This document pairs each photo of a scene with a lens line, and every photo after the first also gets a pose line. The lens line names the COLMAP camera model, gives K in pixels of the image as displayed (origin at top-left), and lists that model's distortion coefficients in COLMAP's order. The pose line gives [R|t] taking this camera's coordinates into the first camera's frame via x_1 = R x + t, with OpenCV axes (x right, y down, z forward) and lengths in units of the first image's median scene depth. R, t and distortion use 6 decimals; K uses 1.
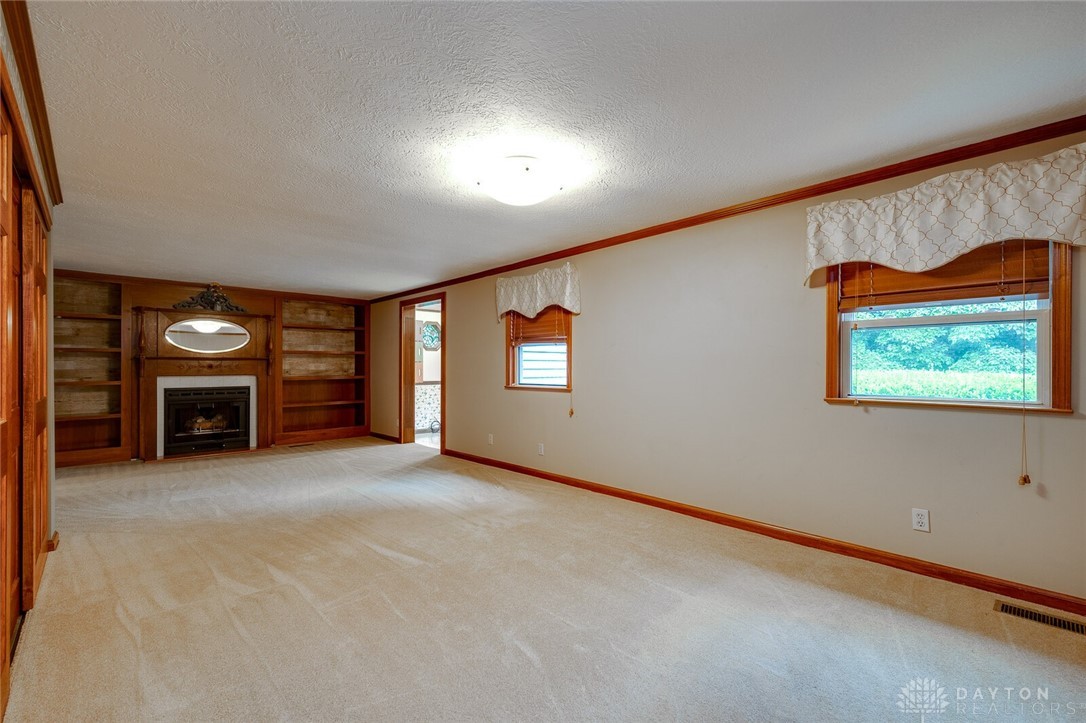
lens RADIAL K [[475.2, 0, 543.0], [0, 475.2, 366.2], [0, 0, 1]] dist [0.000868, 0.000275]
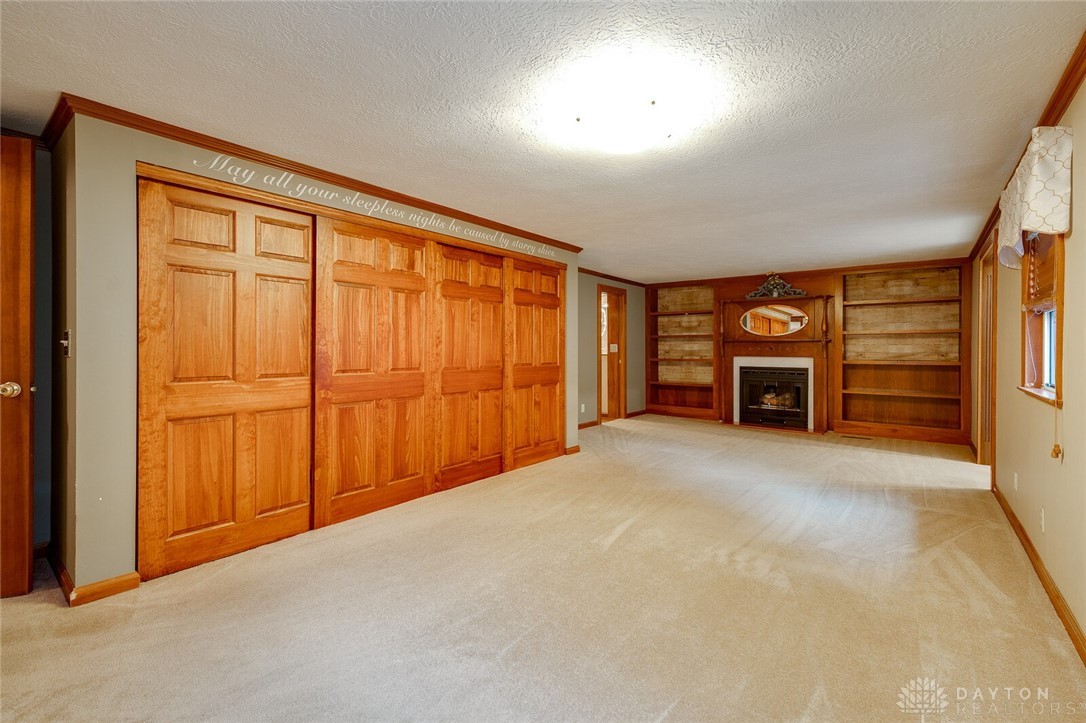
lens RADIAL K [[475.2, 0, 543.8], [0, 475.2, 345.6], [0, 0, 1]] dist [0.000868, 0.000275]
pose [[0.143321, -0.002487, -0.989673, 0.308977], [-0.003328, 0.999990, -0.002995, -0.000745], [0.989671, 0.003723, 0.143311, 0.314882]]
